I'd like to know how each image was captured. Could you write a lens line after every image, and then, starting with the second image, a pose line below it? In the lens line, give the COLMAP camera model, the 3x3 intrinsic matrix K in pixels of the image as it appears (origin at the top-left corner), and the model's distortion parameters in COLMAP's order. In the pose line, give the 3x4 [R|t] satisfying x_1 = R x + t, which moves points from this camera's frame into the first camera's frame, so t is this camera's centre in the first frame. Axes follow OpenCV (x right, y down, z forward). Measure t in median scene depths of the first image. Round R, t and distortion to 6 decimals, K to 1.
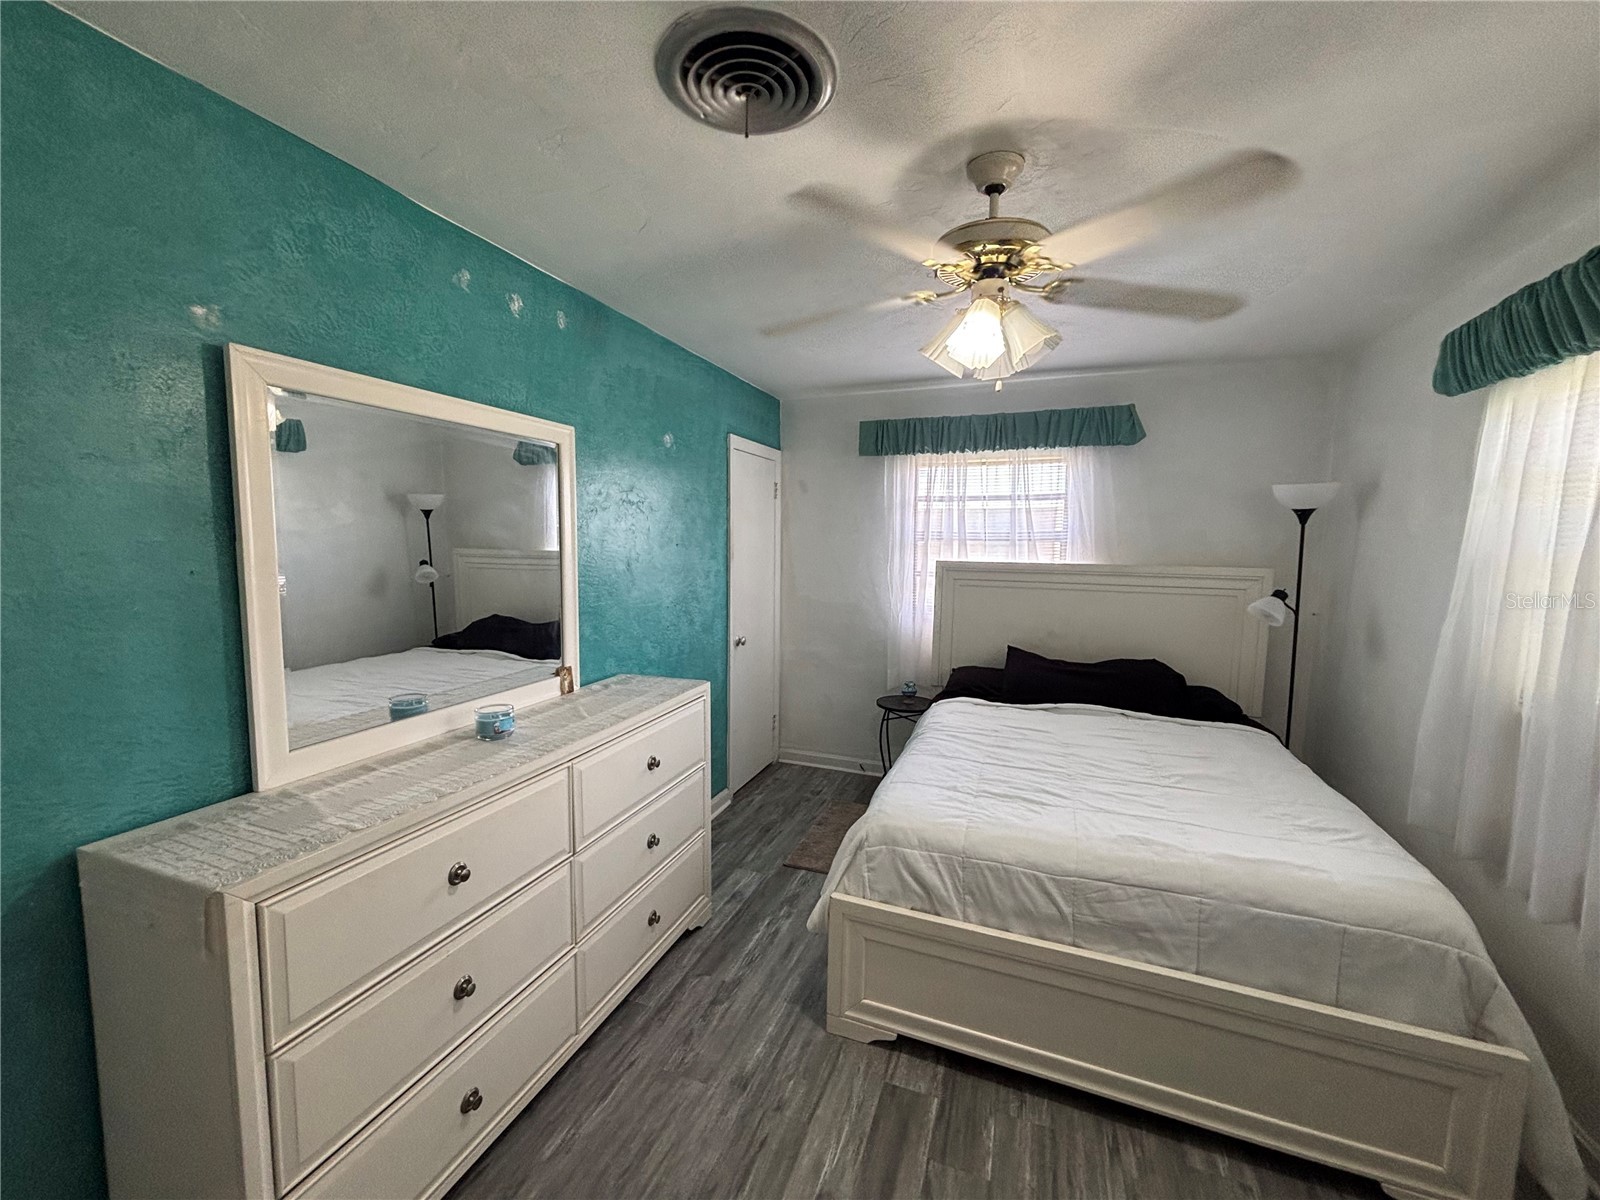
lens RADIAL K [[642.3, 0, 798.4], [0, 642.3, 605.0], [0, 0, 1]] dist [0.003443, -0.000212]
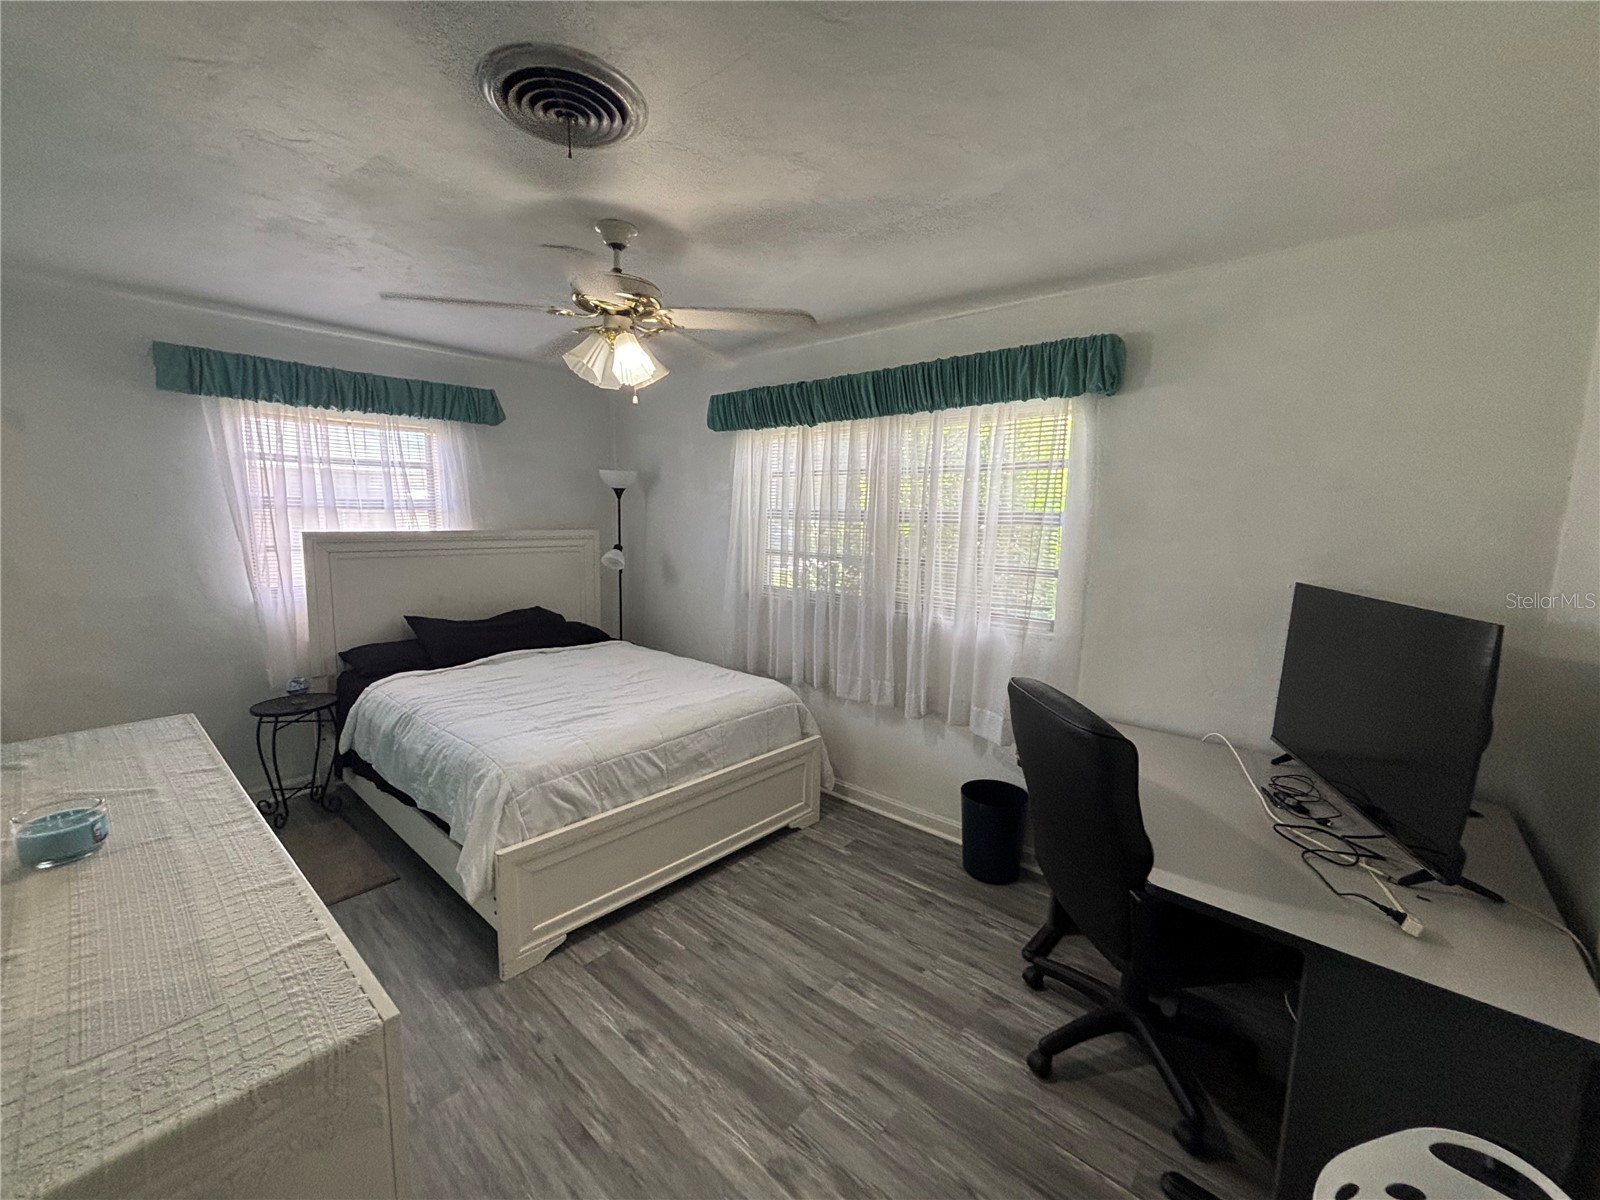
lens RADIAL K [[642.3, 0, 798.4], [0, 642.3, 605.0], [0, 0, 1]] dist [0.003443, -0.000212]
pose [[0.358169, -0.138943, 0.923260, -0.587612], [0.086292, 0.989559, 0.115444, -0.024633], [-0.929661, 0.038321, 0.366419, 0.125326]]
